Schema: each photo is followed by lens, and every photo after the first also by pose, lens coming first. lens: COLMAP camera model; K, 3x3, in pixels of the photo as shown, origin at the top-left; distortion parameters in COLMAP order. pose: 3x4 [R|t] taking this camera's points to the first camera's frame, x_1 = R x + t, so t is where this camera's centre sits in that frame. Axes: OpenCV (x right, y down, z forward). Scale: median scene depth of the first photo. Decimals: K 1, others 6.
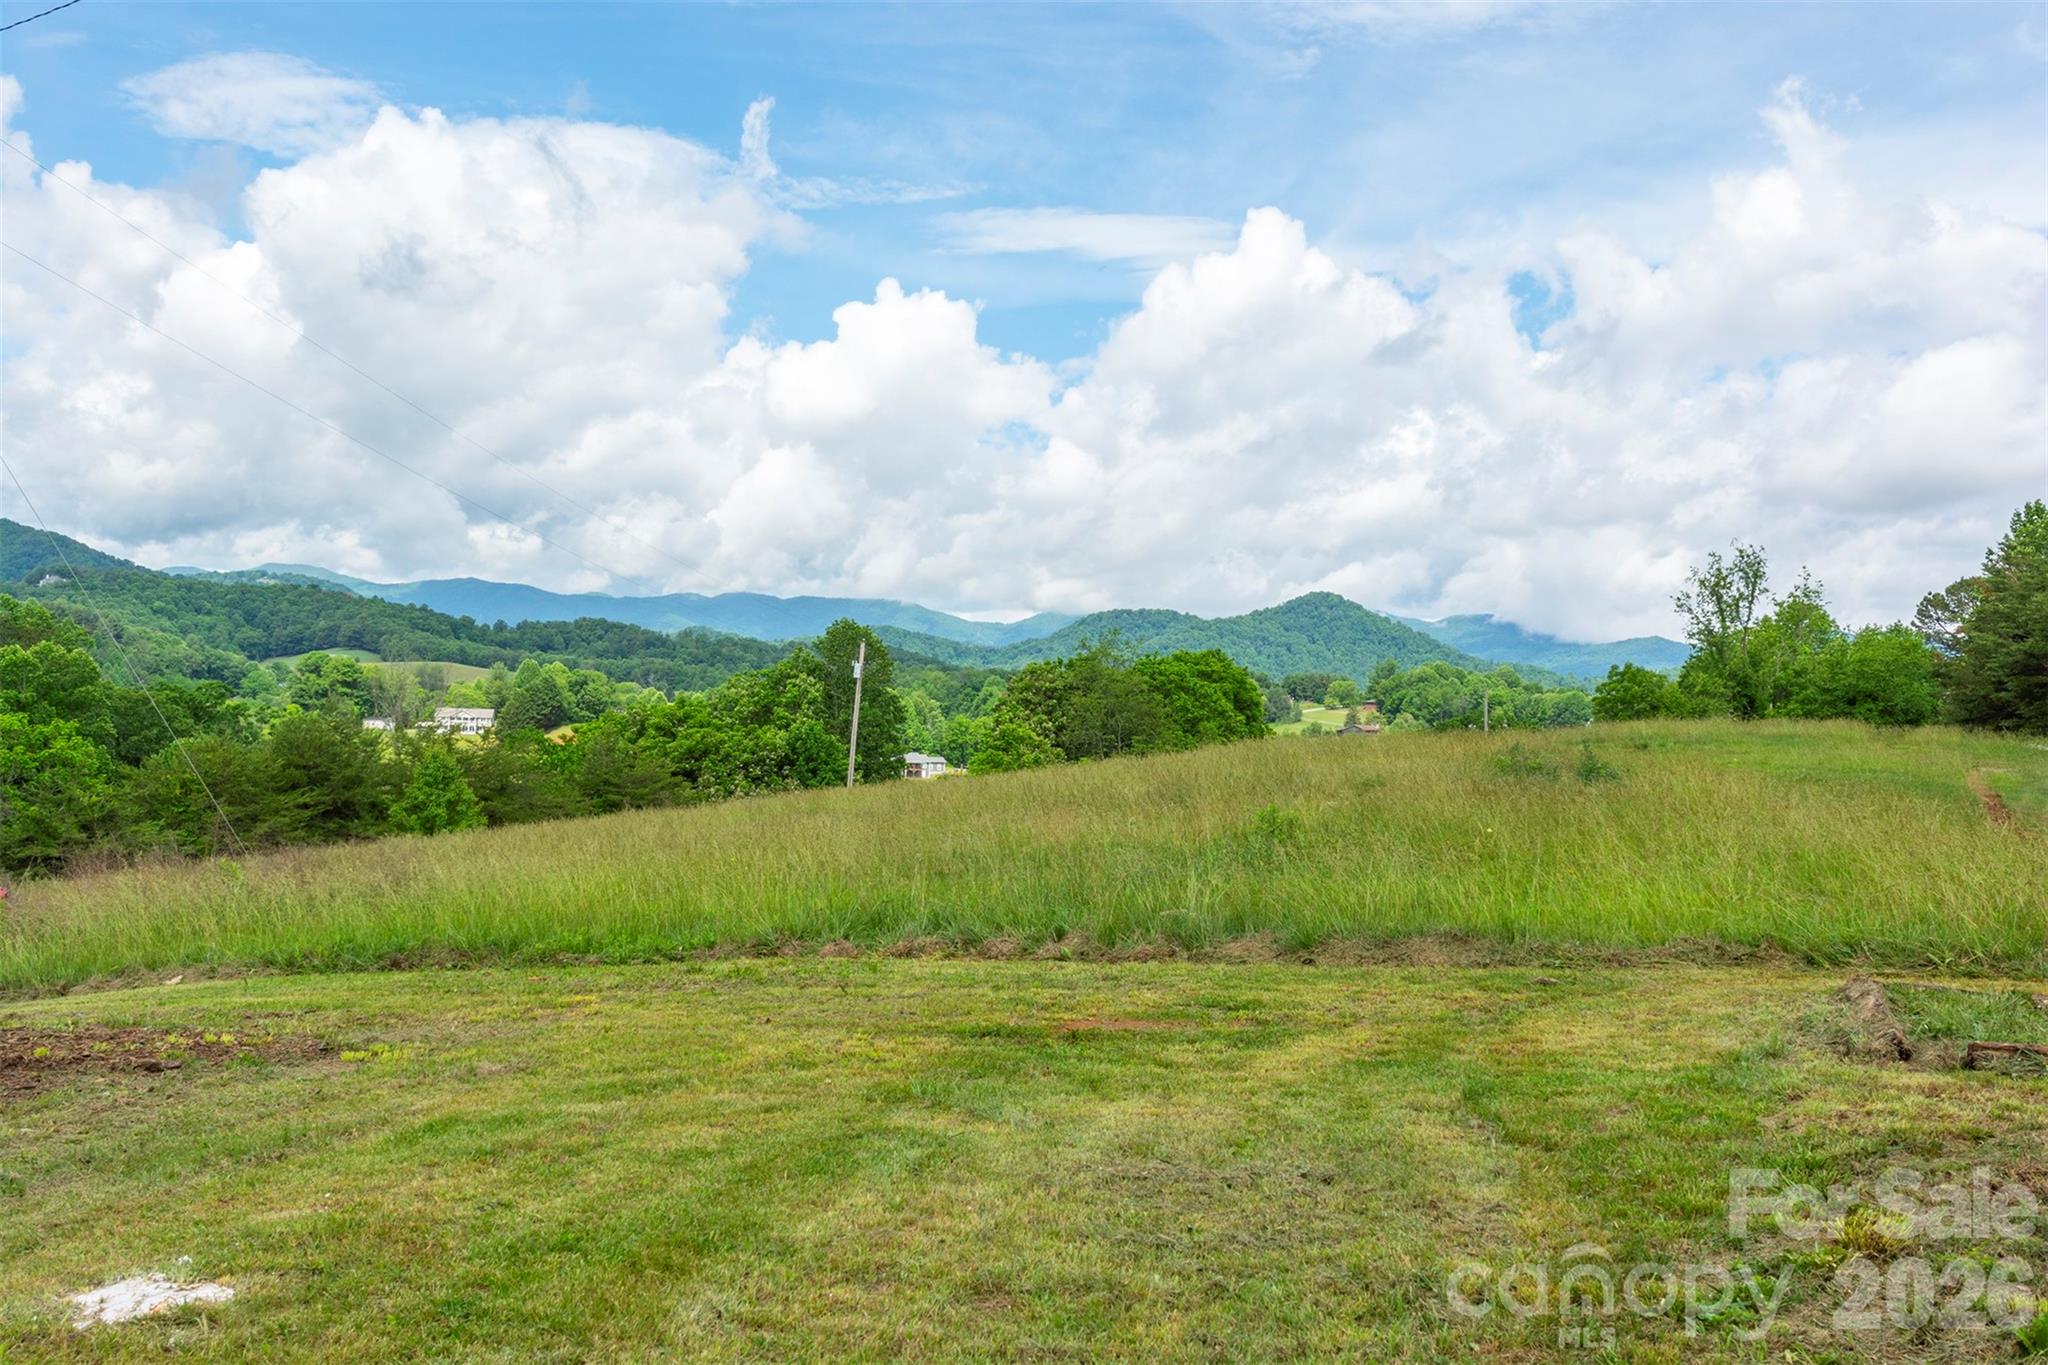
lens RADIAL K [[1411.9, 0, 1024.0], [0, 1411.9, 682.5], [0, 0, 1]] dist [0.000236, -0.000046]
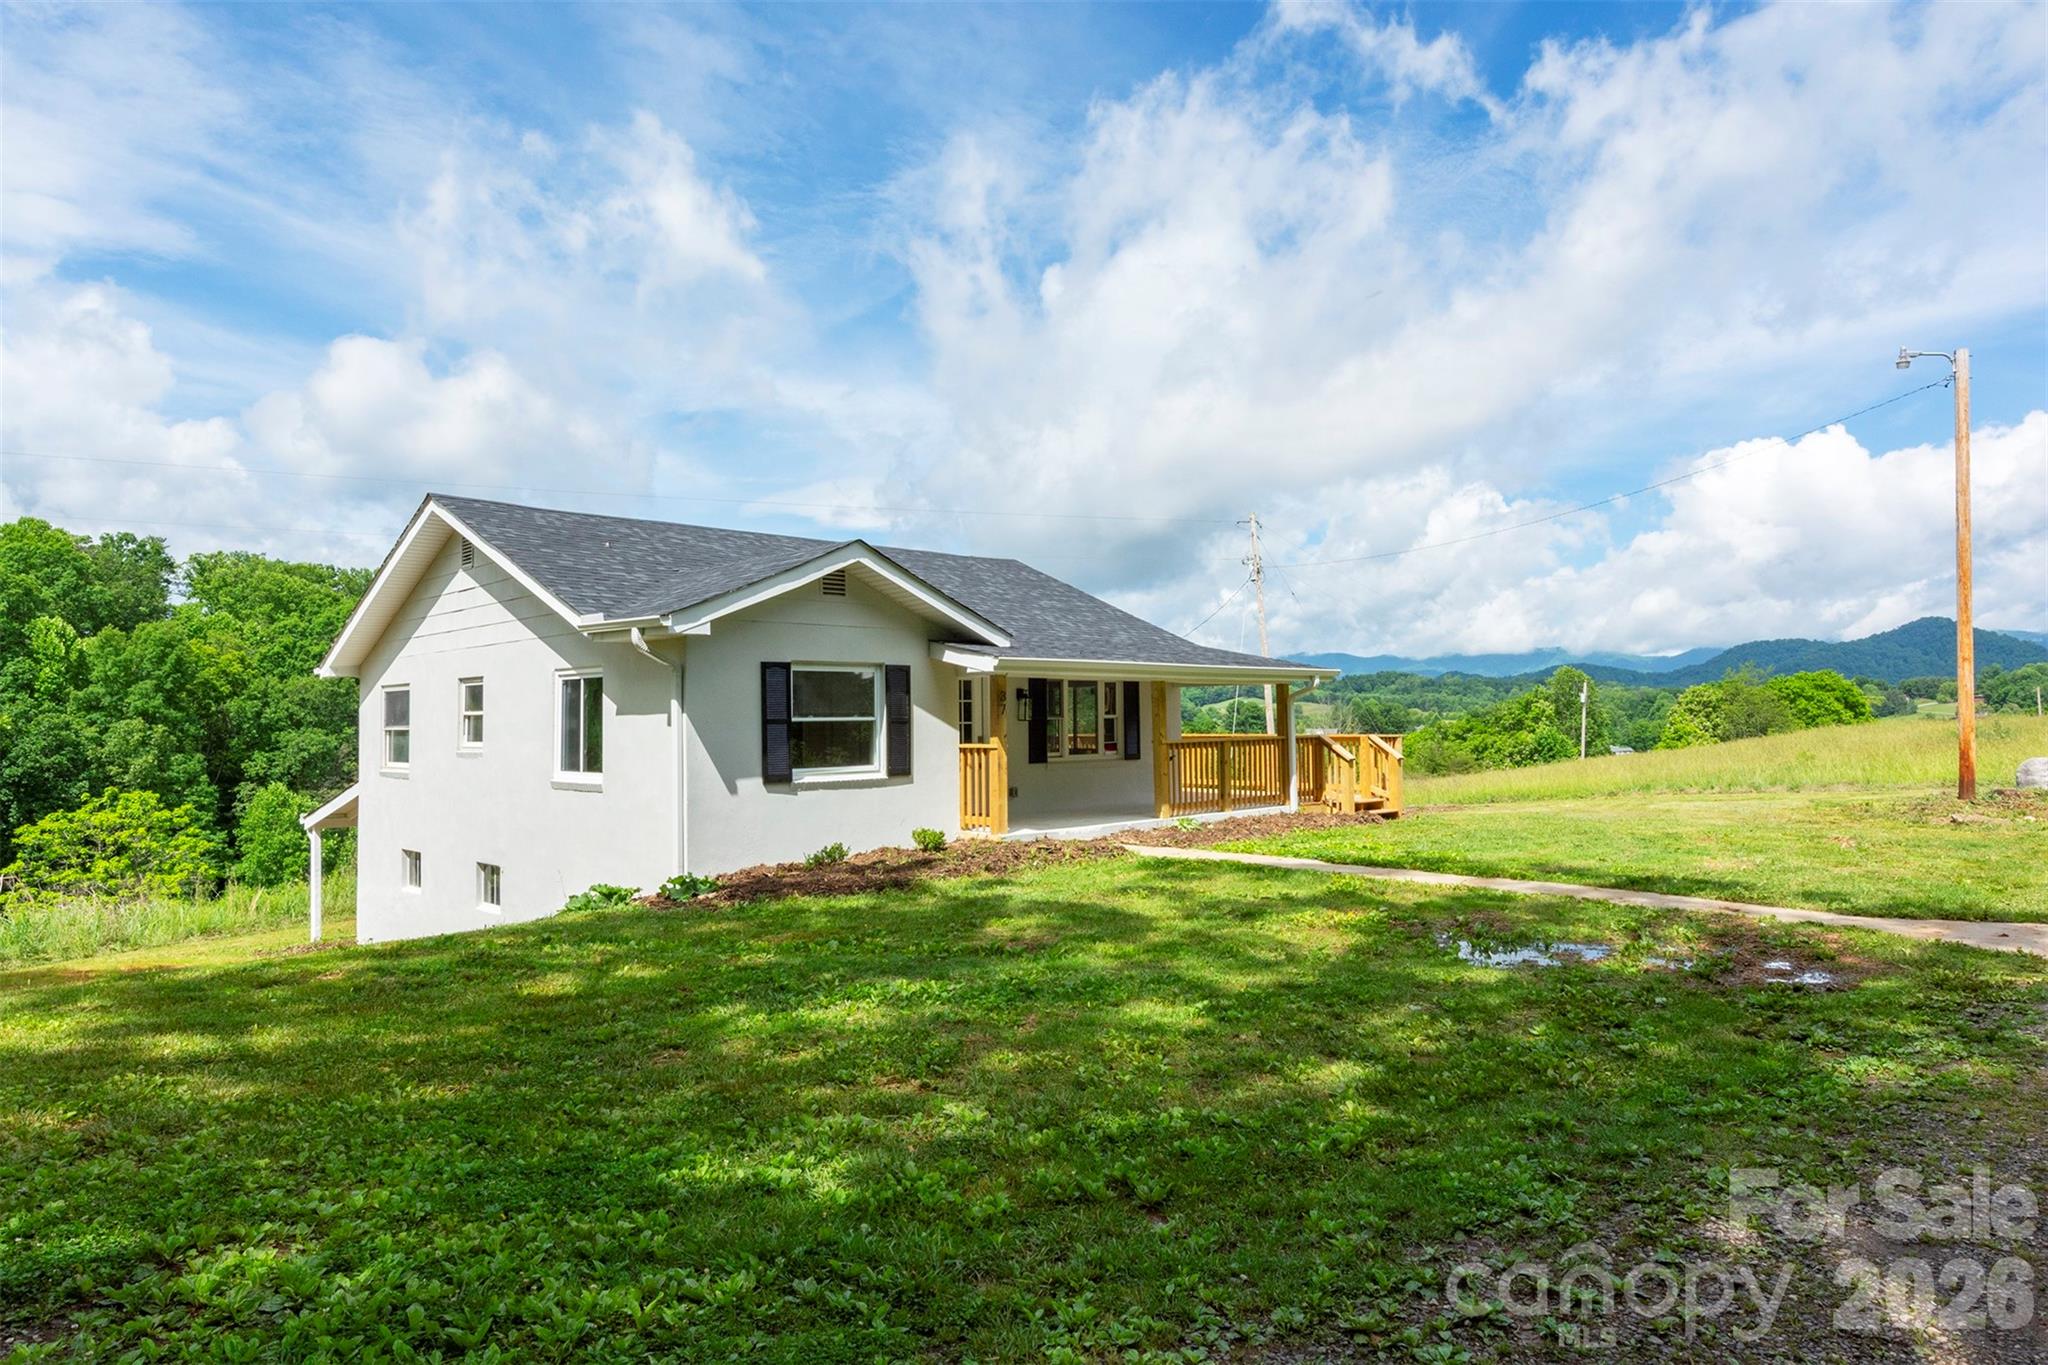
lens RADIAL K [[1230.6, 0, 1024.0], [0, 1230.6, 682.5], [0, 0, 1]] dist [0.006488, 0.000613]
pose [[0.881589, -0.059167, -0.468295, -0.008557], [0.052736, 0.998248, -0.026847, -0.020521], [0.469062, -0.001028, 0.883164, -0.615147]]
